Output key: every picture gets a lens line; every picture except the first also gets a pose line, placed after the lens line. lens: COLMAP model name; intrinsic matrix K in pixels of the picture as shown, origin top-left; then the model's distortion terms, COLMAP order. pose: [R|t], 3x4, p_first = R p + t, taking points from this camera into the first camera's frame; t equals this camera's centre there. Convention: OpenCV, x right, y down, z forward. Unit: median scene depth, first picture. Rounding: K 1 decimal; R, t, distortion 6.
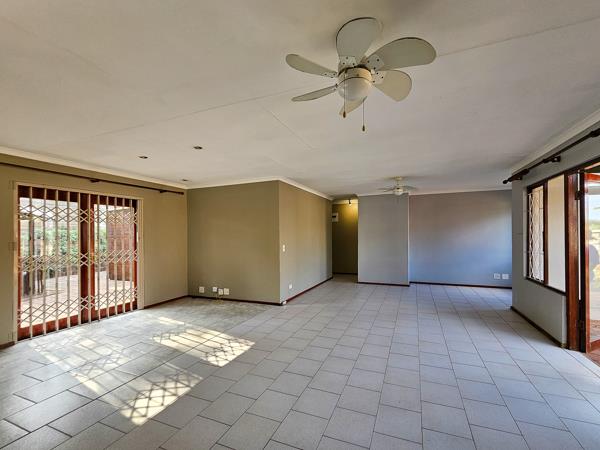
lens RADIAL K [[245.1, 0, 300.0], [0, 245.1, 225.0], [0, 0, 1]] dist [0.000073, -0.000010]
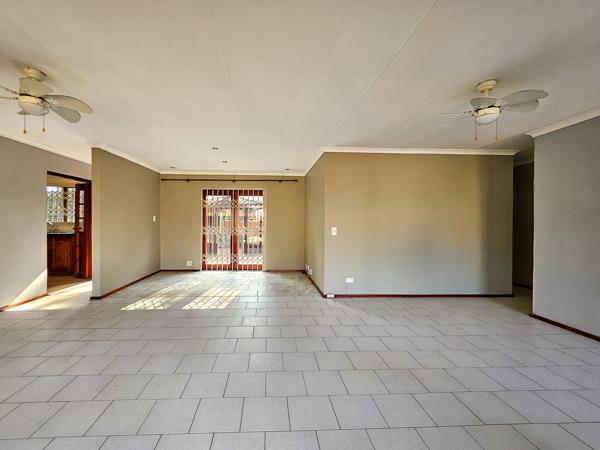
lens RADIAL K [[245.1, 0, 300.0], [0, 245.1, 225.0], [0, 0, 1]] dist [0.000073, -0.000010]
pose [[0.477124, 0.019222, -0.878626, 0.654497], [0.020631, 0.999240, 0.033064, 0.049890], [0.878594, -0.033903, 0.476365, 0.556016]]
